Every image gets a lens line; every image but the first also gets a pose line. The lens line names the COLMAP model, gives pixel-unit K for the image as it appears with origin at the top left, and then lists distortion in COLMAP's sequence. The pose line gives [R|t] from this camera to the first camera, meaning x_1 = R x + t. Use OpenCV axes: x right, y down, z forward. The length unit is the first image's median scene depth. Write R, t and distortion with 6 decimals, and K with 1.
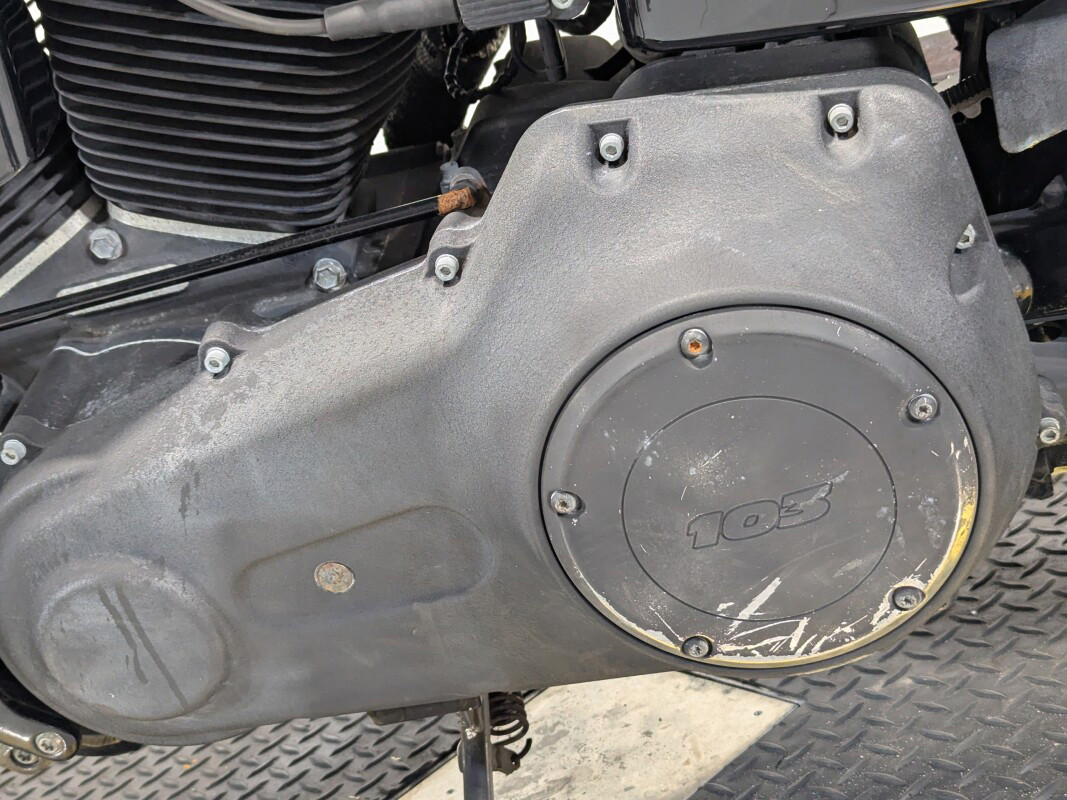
lens RADIAL K [[1657.4, 0, 533.5], [0, 1657.4, 400.0], [0, 0, 1]] dist [0.146017, -0.587362]
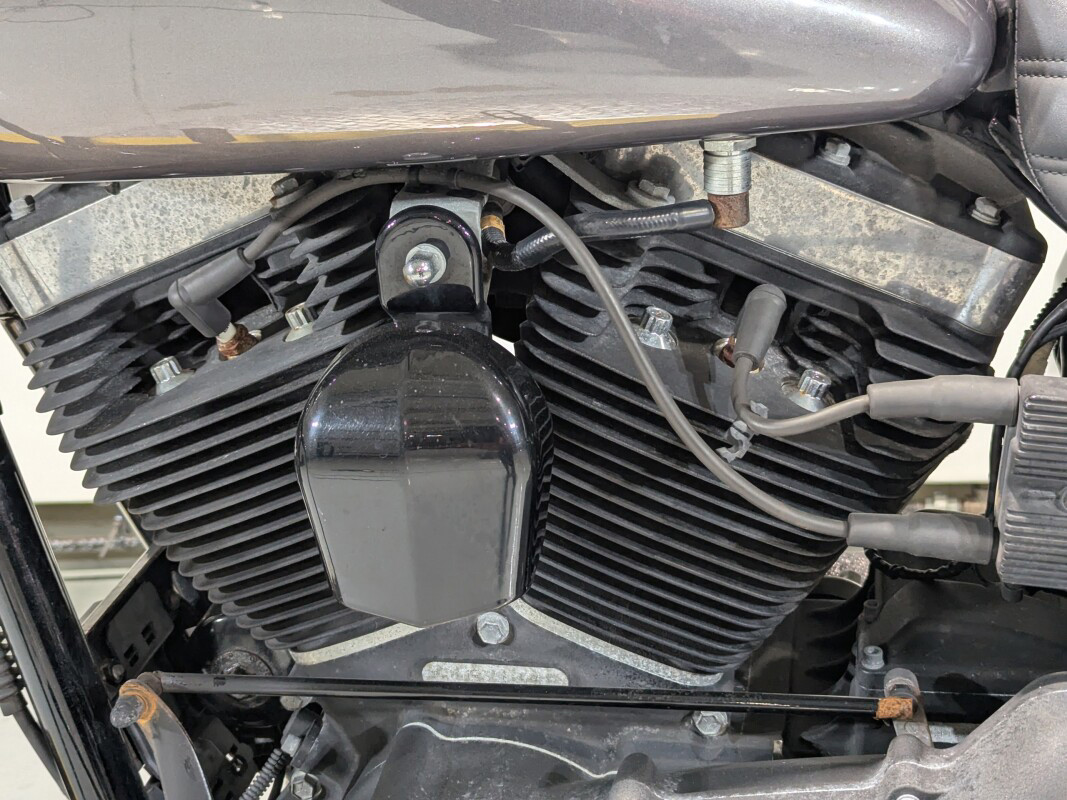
lens RADIAL K [[1657.4, 0, 533.5], [0, 1657.4, 400.0], [0, 0, 1]] dist [0.146017, -0.587362]
pose [[0.966551, 0.256345, 0.008106, -0.296753], [-0.254416, 0.962315, -0.096031, -0.144543], [-0.032417, 0.090756, 0.995345, 0.045731]]
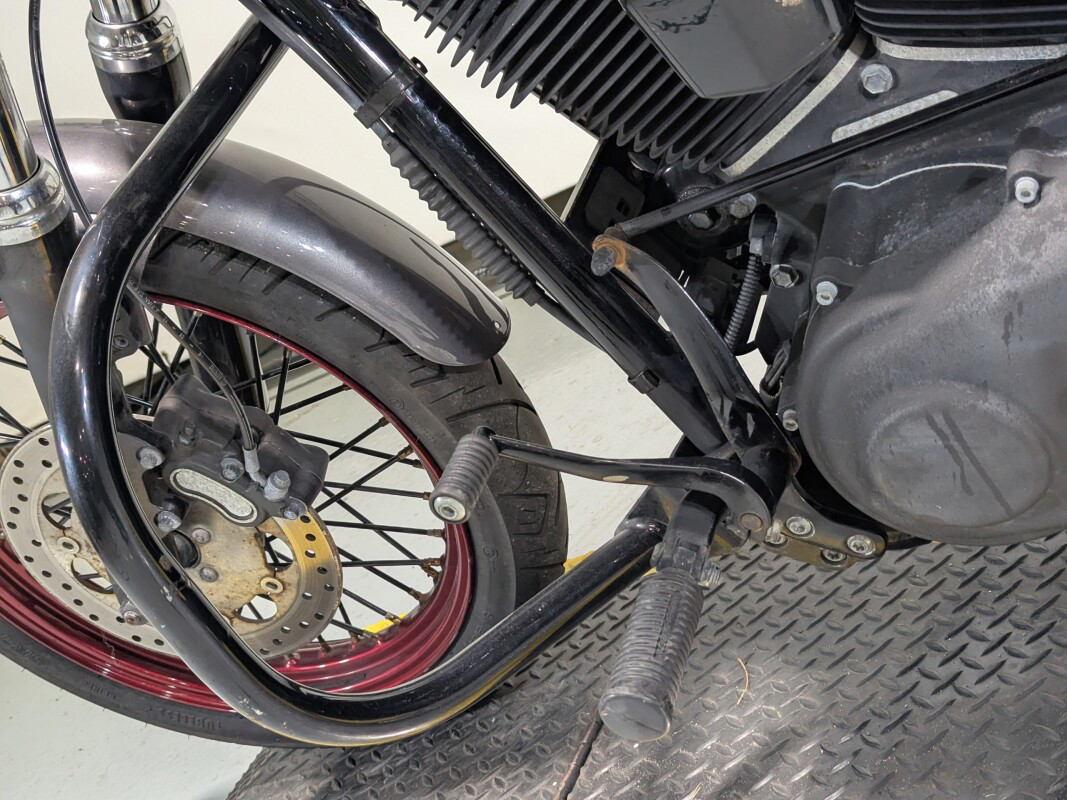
lens RADIAL K [[1657.4, 0, 533.5], [0, 1657.4, 400.0], [0, 0, 1]] dist [0.146017, -0.587362]
pose [[0.941214, -0.071718, -0.330111, -0.139039], [0.124920, 0.981827, 0.142869, -0.078304], [0.313866, -0.175708, 0.933068, -0.075660]]
